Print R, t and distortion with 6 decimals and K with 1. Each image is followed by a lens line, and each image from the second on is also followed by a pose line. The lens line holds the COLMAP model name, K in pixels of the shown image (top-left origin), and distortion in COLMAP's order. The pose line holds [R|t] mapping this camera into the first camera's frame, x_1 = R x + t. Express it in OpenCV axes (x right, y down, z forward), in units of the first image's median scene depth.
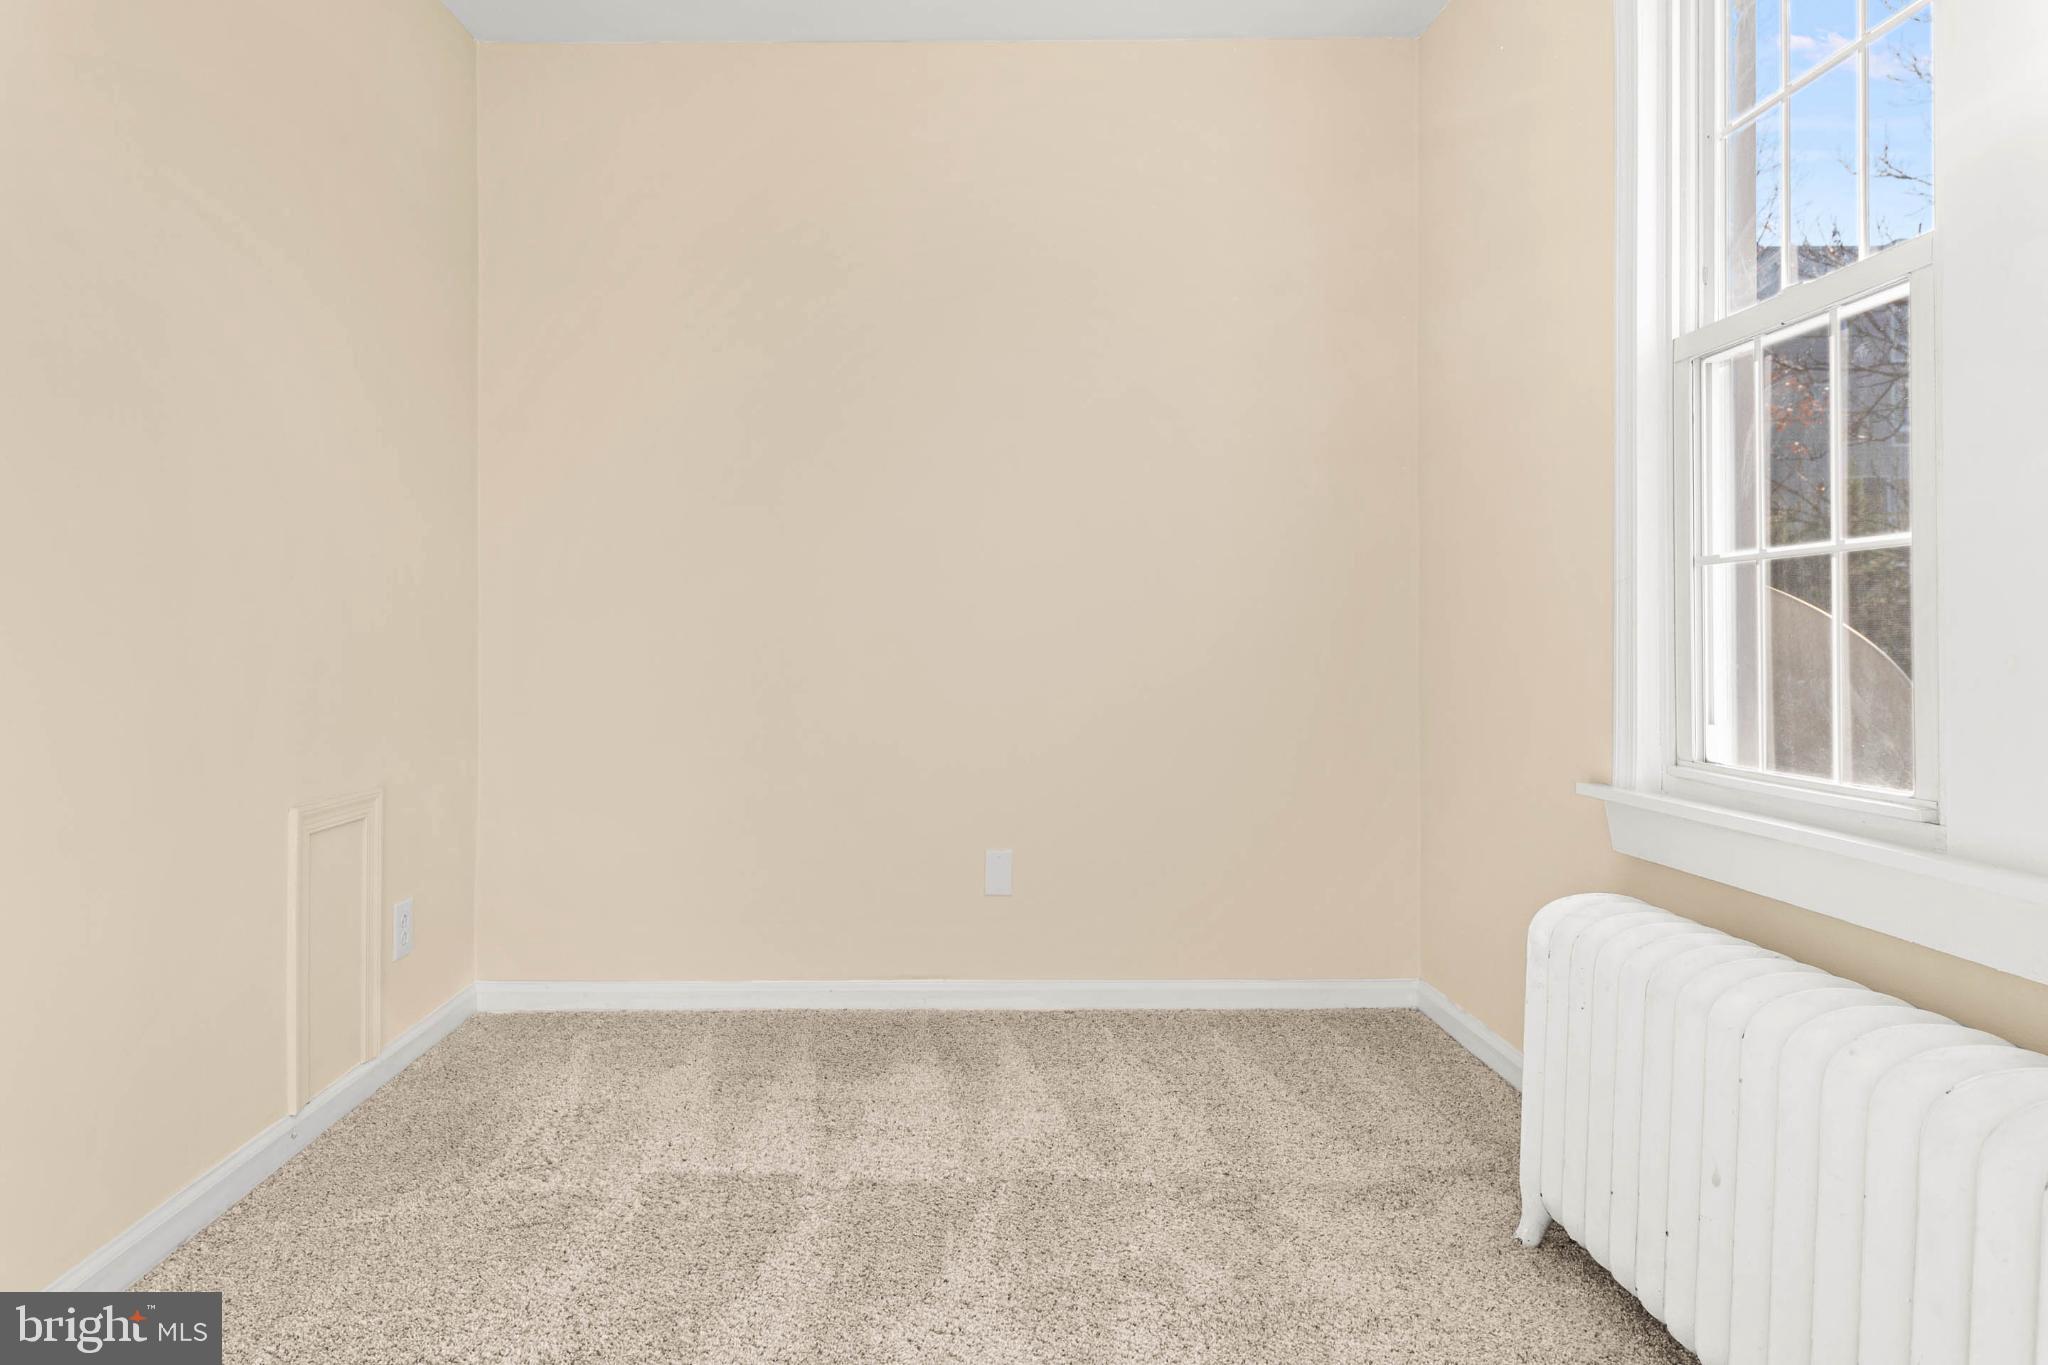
lens RADIAL K [[1208.7, 0, 1020.4], [0, 1208.7, 651.7], [0, 0, 1]] dist [0.000079, -0.000860]
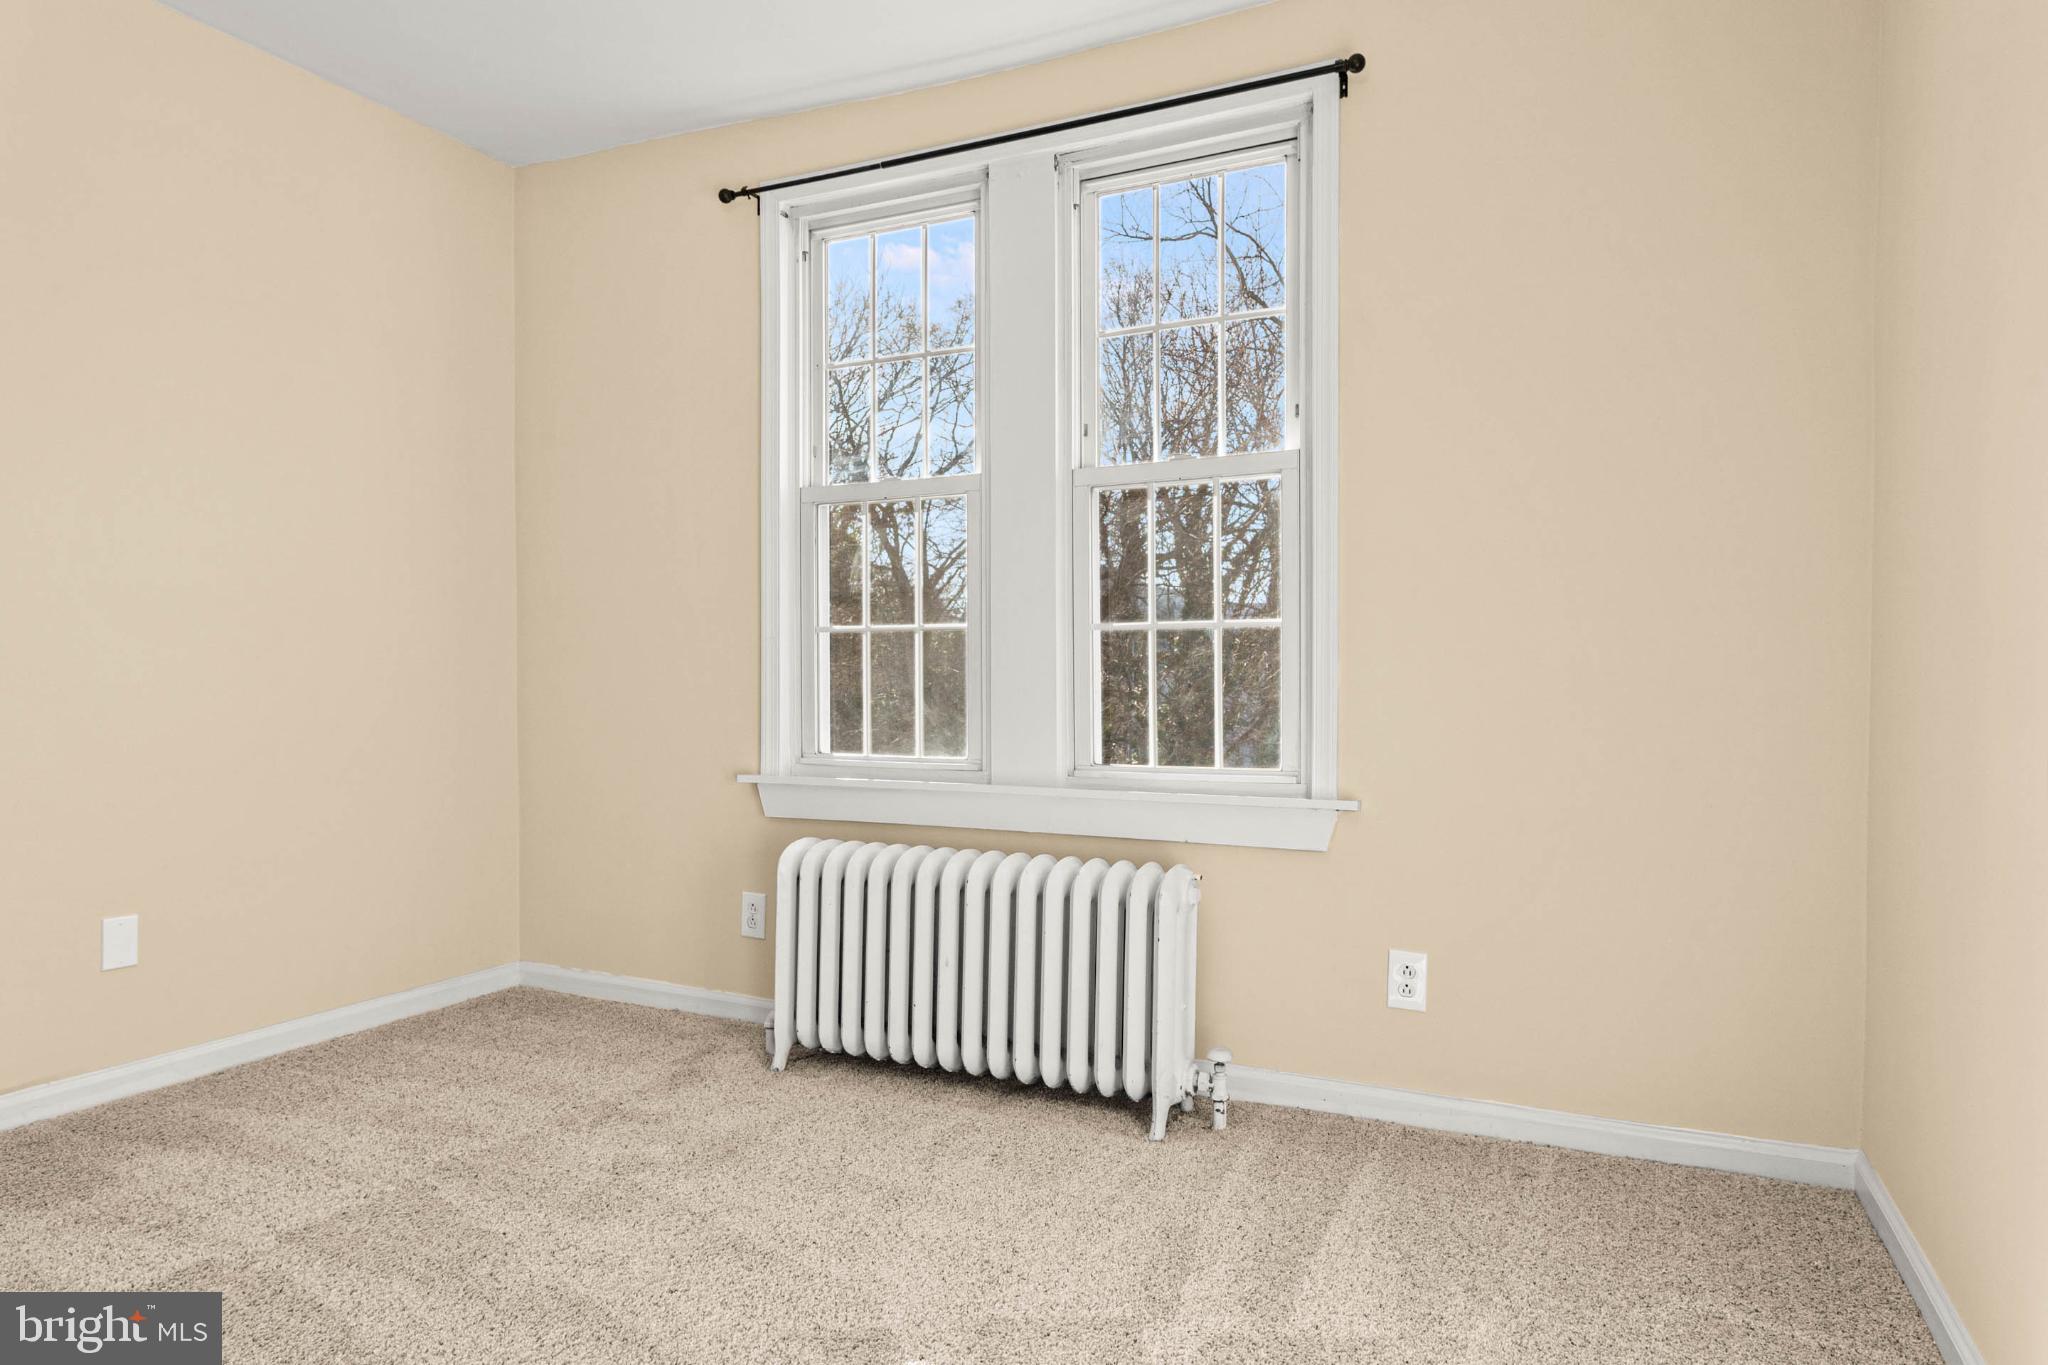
lens RADIAL K [[1204.4, 0, 1025.4], [0, 1204.4, 673.2], [0, 0, 1]] dist [0.001786, -0.000851]
pose [[0.441167, 0.001986, 0.897423, -0.727337], [0.005600, 0.999972, -0.004966, -0.006385], [-0.897408, 0.007217, 0.441144, 0.032039]]
